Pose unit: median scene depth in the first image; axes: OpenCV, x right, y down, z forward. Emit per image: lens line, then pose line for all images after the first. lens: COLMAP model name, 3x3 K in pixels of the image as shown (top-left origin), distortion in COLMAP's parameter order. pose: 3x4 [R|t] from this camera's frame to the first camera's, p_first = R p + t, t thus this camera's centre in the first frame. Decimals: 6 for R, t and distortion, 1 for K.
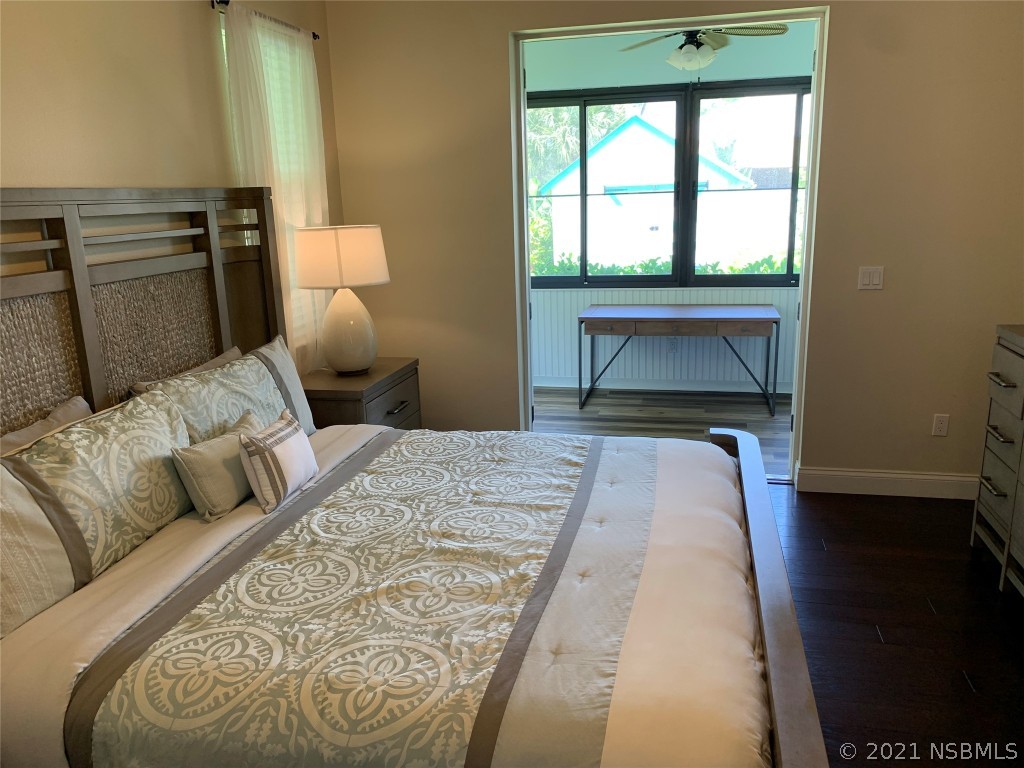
lens RADIAL K [[777.7, 0, 511.5], [0, 777.7, 400.0], [0, 0, 1]] dist [0.010216, -0.000869]
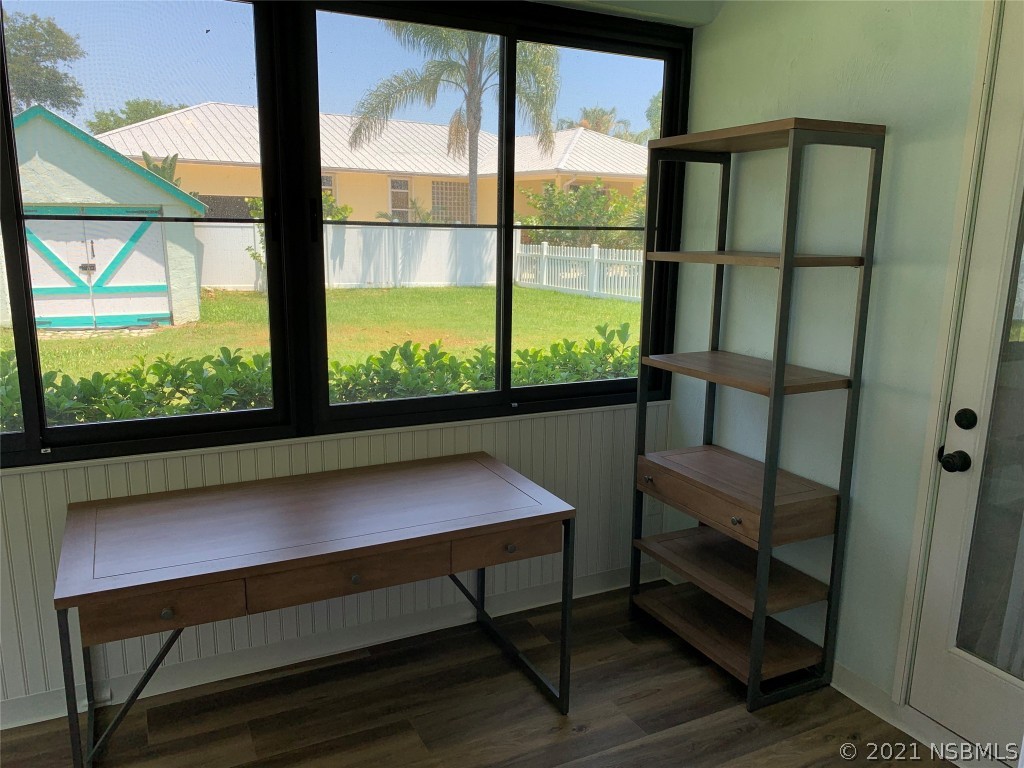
lens RADIAL K [[775.5, 0, 503.1], [0, 775.5, 391.3], [0, 0, 1]] dist [0.013273, -0.005523]
pose [[0.768372, -0.090733, 0.633539, 0.030898], [0.122027, 0.992509, -0.005854, -0.154733], [-0.628262, 0.081807, 0.773689, 0.590723]]
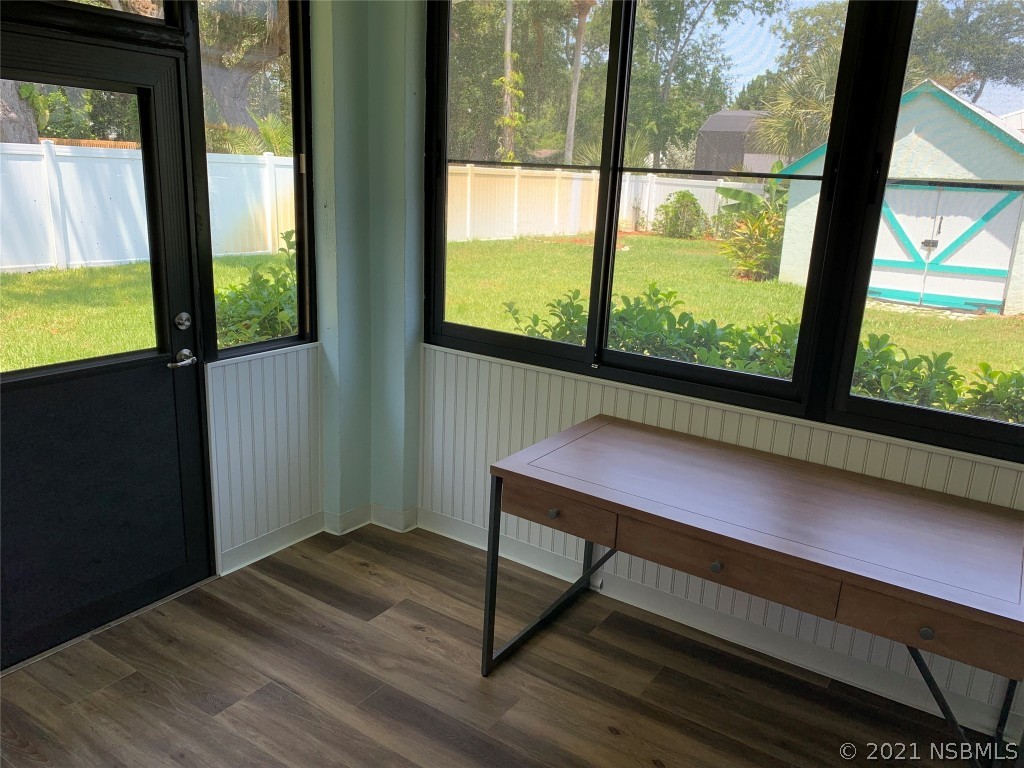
lens RADIAL K [[776.2, 0, 523.0], [0, 776.2, 388.5], [0, 0, 1]] dist [0.005927, -0.003195]
pose [[0.939132, 0.167272, -0.300084, 0.198092], [-0.163571, 0.985815, 0.037603, -0.152364], [0.302117, 0.013771, 0.953171, 0.580924]]
